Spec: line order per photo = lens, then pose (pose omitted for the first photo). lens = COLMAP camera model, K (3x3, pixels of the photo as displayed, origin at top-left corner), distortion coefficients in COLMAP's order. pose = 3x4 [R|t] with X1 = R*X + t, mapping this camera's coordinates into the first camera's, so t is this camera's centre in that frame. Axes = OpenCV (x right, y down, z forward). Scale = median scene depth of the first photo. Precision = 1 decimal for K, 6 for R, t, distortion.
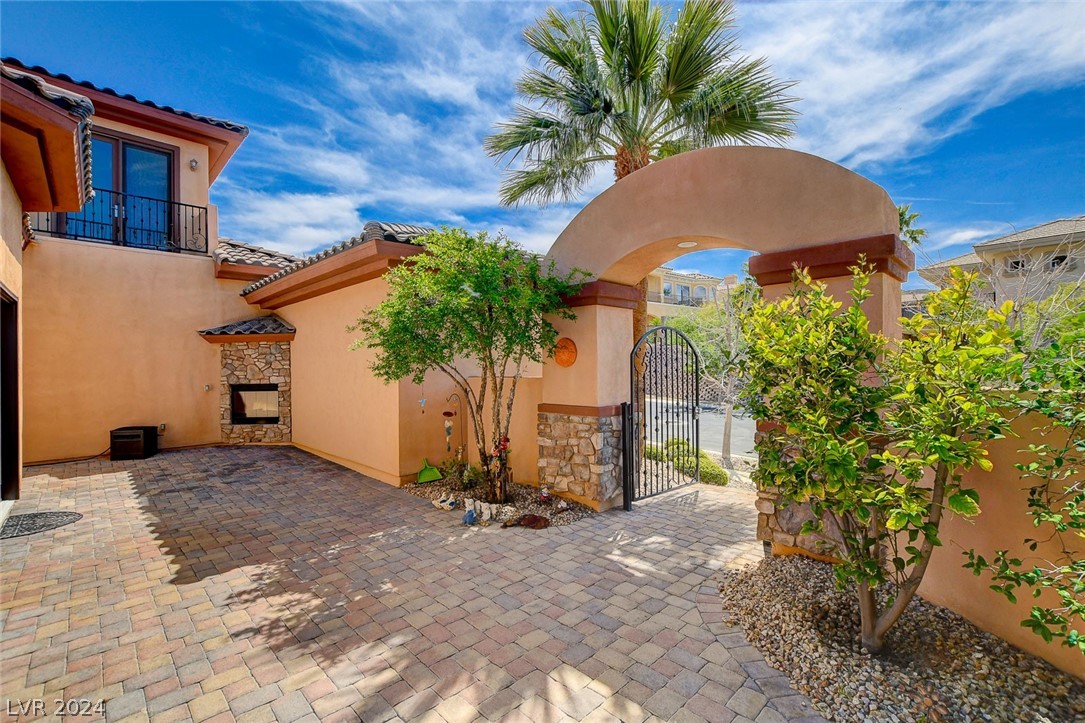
lens RADIAL K [[479.4, 0, 540.8], [0, 479.4, 362.7], [0, 0, 1]] dist [-0.001254, 0.000128]
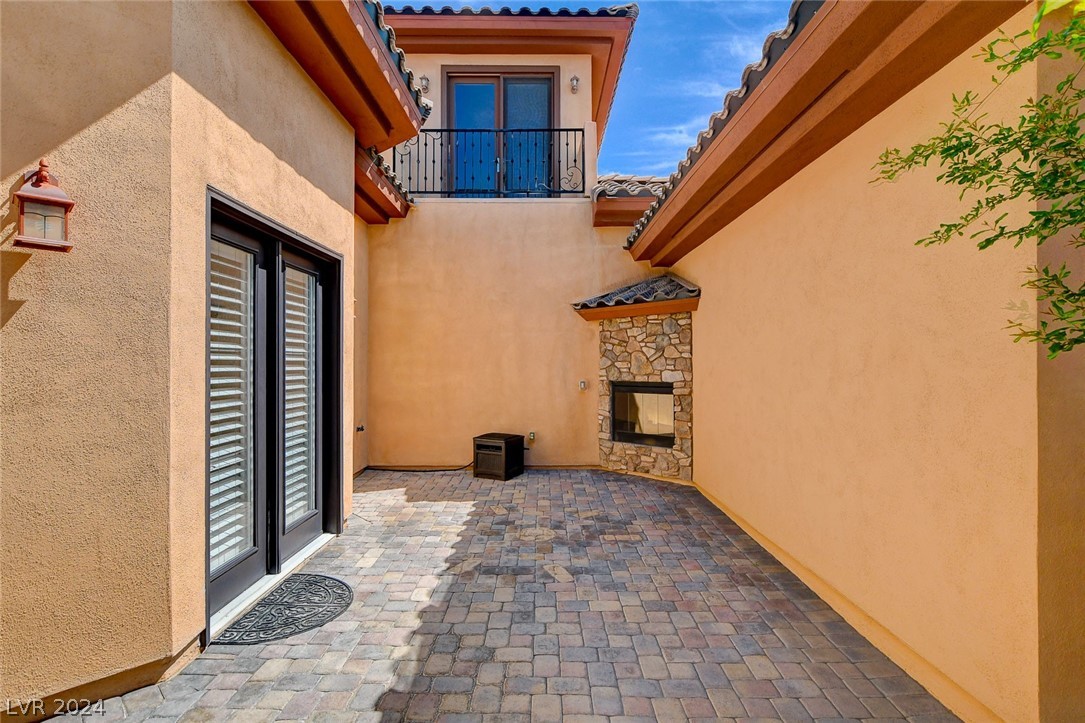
lens RADIAL K [[538.9, 0, 542.2], [0, 538.9, 361.0], [0, 0, 1]] dist [-0.020423, -0.000038]
pose [[0.720588, 0.008237, -0.693314, -0.213444], [-0.002682, 0.999955, 0.009092, 0.011555], [0.693358, -0.004692, 0.720578, 0.430905]]
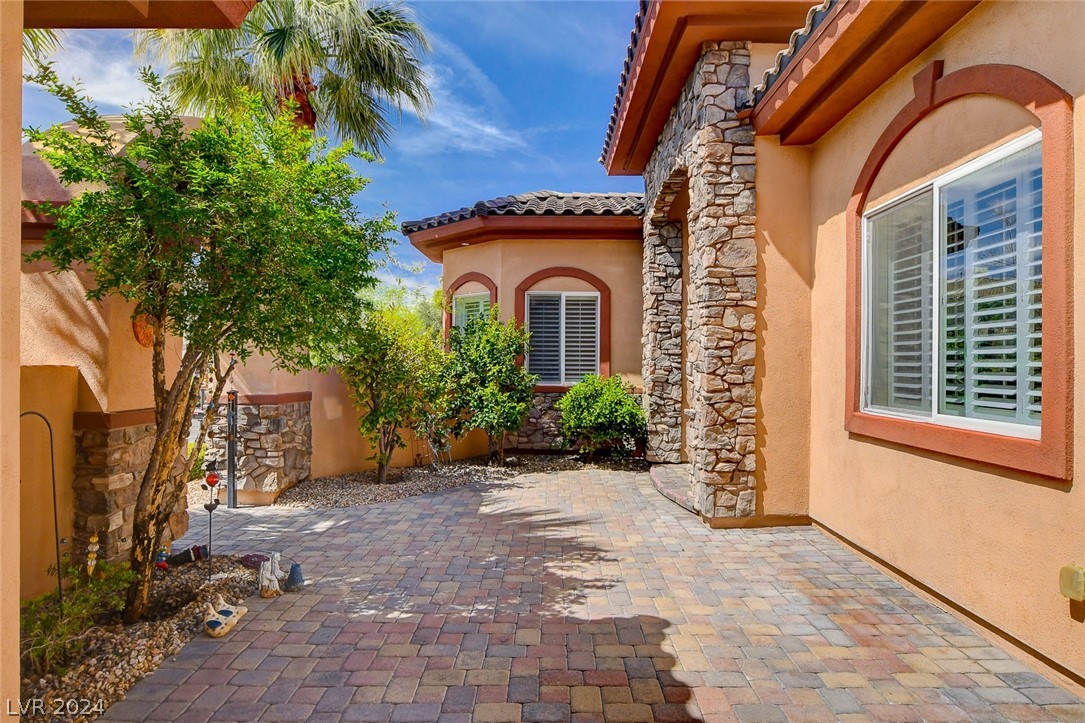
lens RADIAL K [[657.5, 0, 543.6], [0, 657.5, 364.9], [0, 0, 1]] dist [-0.001704, -0.000162]
pose [[-0.716949, 0.006572, 0.697095, -0.590351], [-0.006157, 0.999857, -0.015760, 0.028243], [-0.697099, -0.015591, -0.716806, 0.820889]]
